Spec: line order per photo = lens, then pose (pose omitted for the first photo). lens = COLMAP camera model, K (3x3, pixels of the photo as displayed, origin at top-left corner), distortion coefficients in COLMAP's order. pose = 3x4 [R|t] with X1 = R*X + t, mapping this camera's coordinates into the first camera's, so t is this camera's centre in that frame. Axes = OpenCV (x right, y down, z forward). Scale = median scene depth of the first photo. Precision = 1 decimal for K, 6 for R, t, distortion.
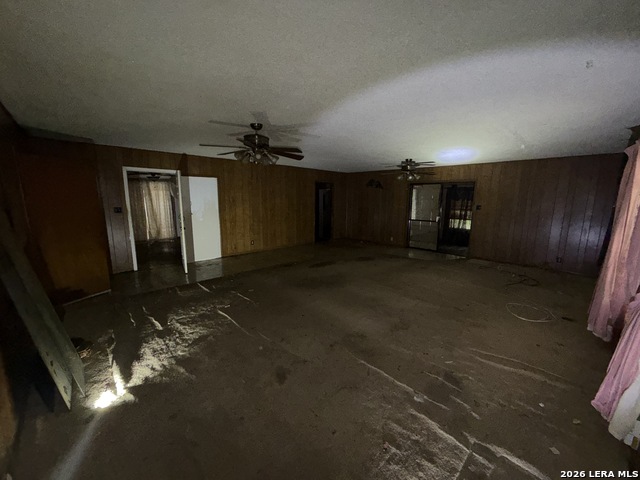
lens RADIAL K [[254.5, 0, 319.4], [0, 254.5, 239.1], [0, 0, 1]] dist [-0.001537, -0.000075]
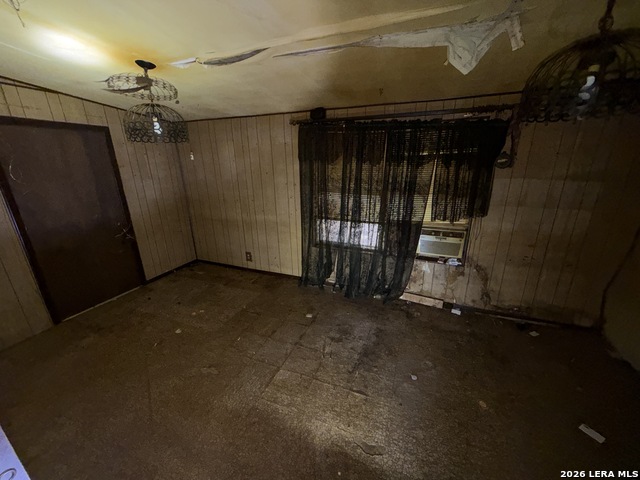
lens RADIAL K [[254.5, 0, 318.4], [0, 254.5, 239.0], [0, 0, 1]] dist [-0.001537, -0.000075]
pose [[0.916740, -0.155165, 0.368119, 0.652877], [0.094132, 0.979441, 0.178421, -0.192358], [-0.388236, -0.128914, 0.912499, 1.158173]]
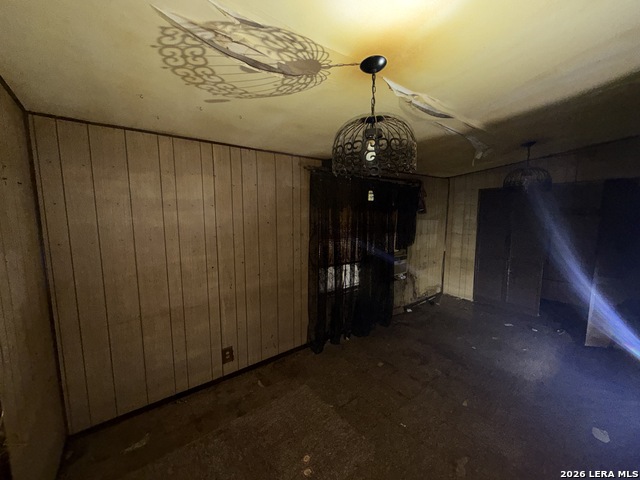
lens RADIAL K [[254.5, 0, 317.8], [0, 254.5, 238.8], [0, 0, 1]] dist [-0.001537, -0.000075]
pose [[0.116216, -0.133124, 0.984262, 0.339741], [0.150136, 0.981944, 0.115084, -0.260991], [-0.981811, 0.134399, 0.134105, 1.634115]]
